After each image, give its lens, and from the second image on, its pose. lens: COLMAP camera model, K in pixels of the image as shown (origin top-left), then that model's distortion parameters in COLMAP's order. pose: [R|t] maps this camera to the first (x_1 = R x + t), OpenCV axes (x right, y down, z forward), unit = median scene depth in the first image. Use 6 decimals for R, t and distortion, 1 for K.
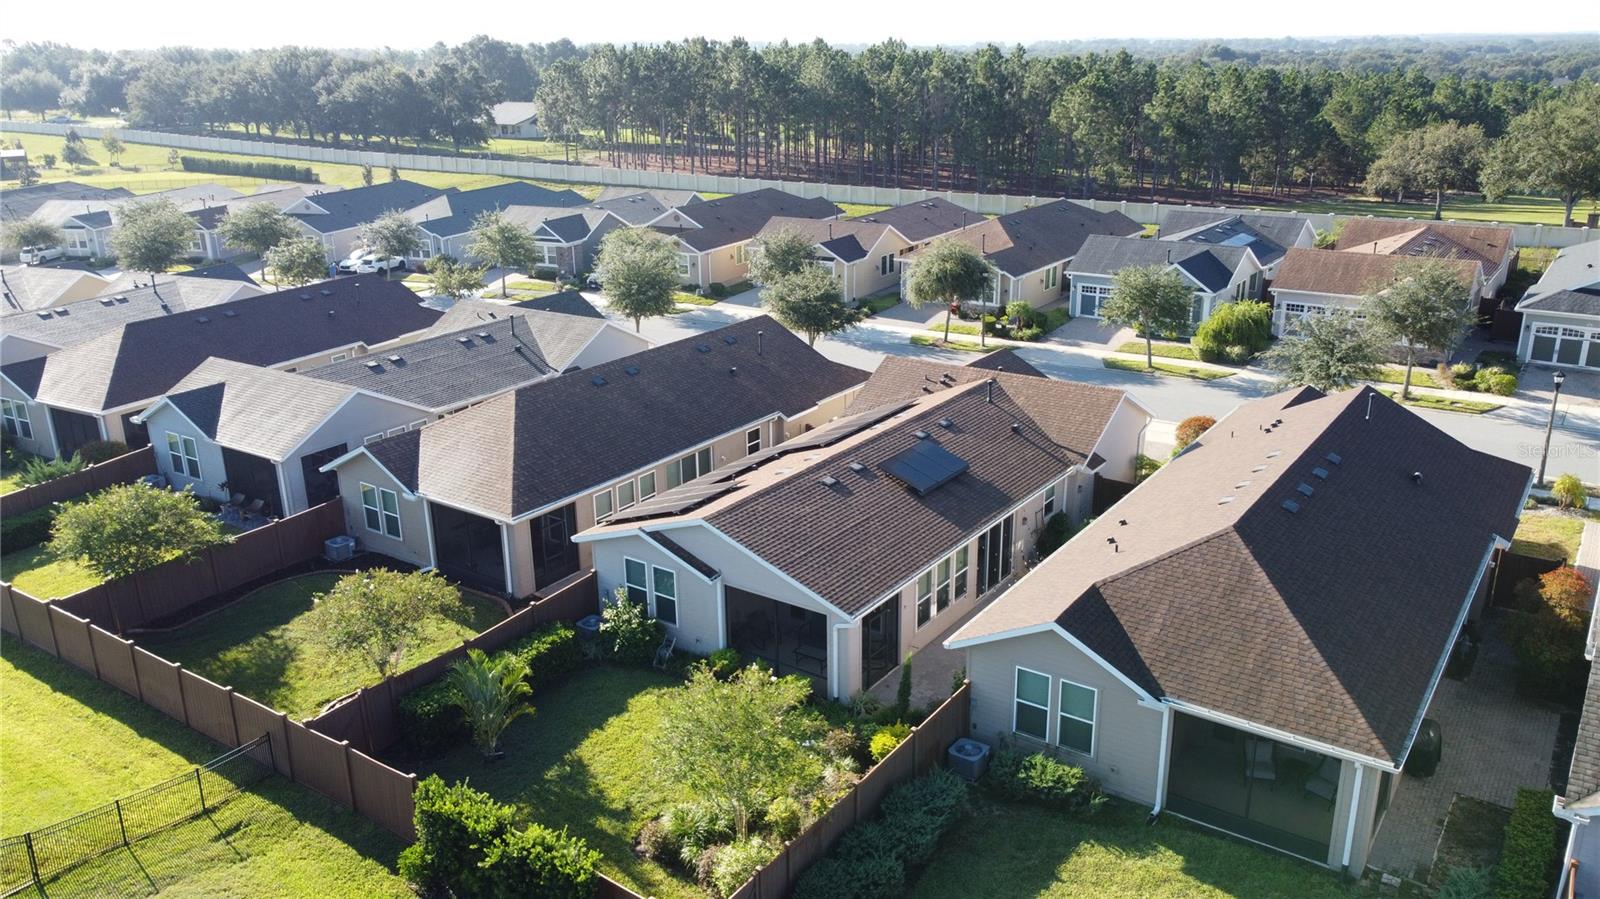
lens RADIAL K [[1202.4, 0, 801.8], [0, 1202.4, 453.0], [0, 0, 1]] dist [0.007146, -0.016758]
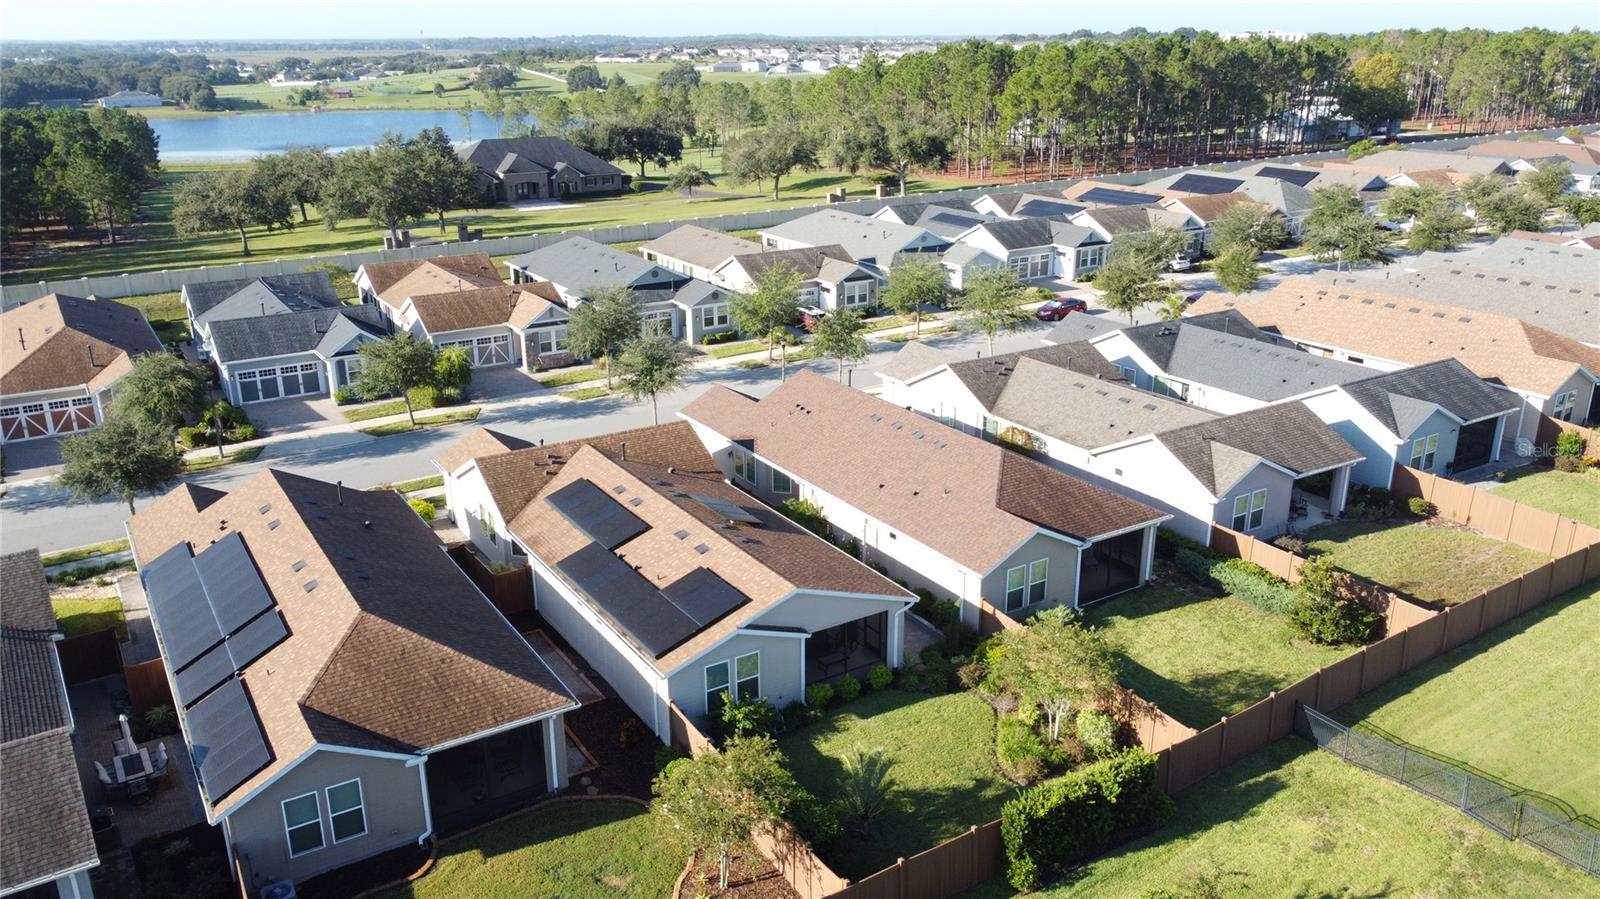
lens RADIAL K [[1202.4, 0, 801.8], [0, 1202.4, 452.2], [0, 0, 1]] dist [0.007146, -0.016758]
pose [[0.379611, -0.287609, 0.879305, -0.718550], [0.294948, 0.938477, 0.179629, -0.186861], [-0.876870, 0.191160, 0.441086, 0.298213]]
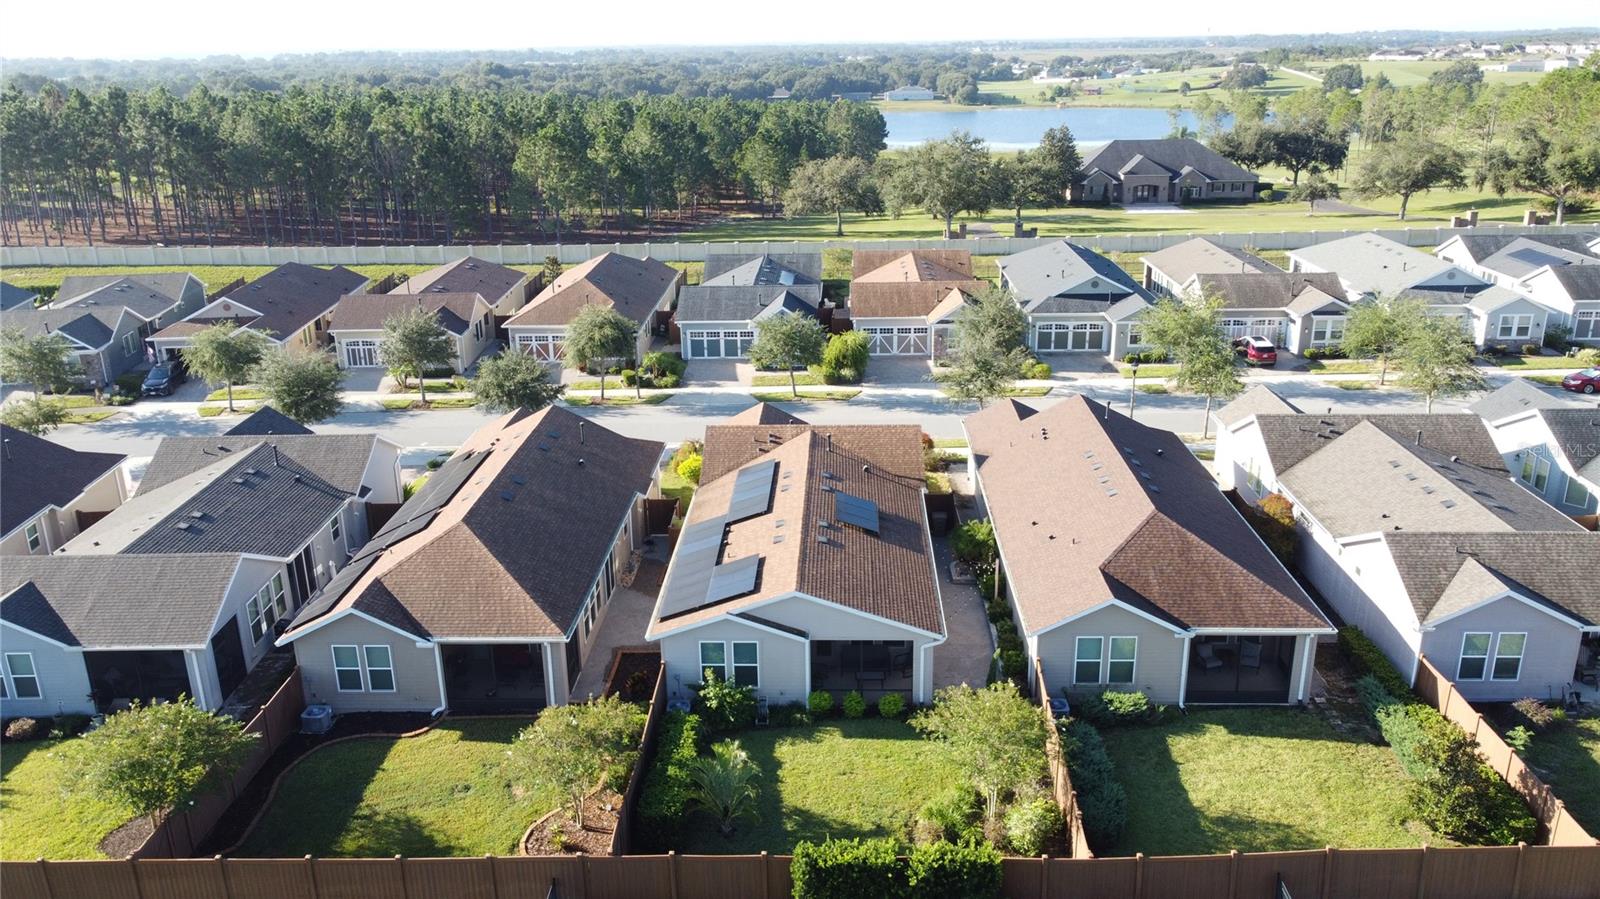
lens RADIAL K [[1202.4, 0, 801.4], [0, 1202.4, 455.8], [0, 0, 1]] dist [0.007146, -0.016758]
pose [[0.835972, -0.175232, 0.520043, -0.452863], [0.178335, 0.982961, 0.044540, -0.087250], [-0.518987, 0.055508, 0.852978, -0.026878]]
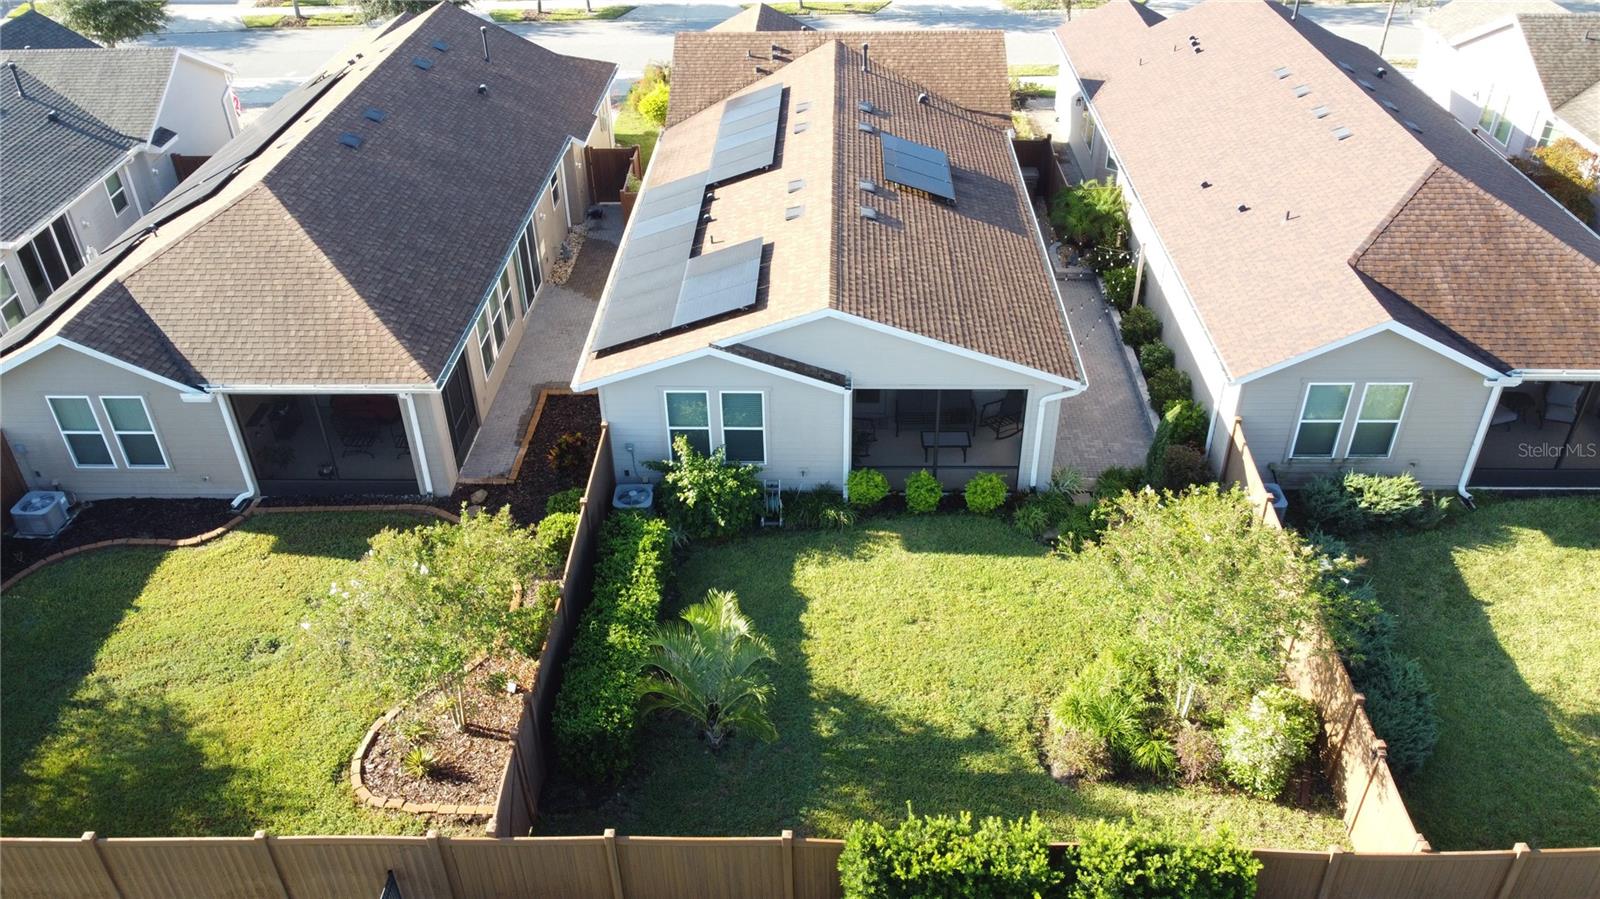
lens RADIAL K [[1202.4, 0, 799.0], [0, 1202.4, 456.2], [0, 0, 1]] dist [0.007146, -0.016758]
pose [[0.832882, -0.312770, 0.456599, -0.290161], [0.178732, 0.932803, 0.312943, -0.055574], [-0.523796, -0.179036, 0.832817, 0.280637]]
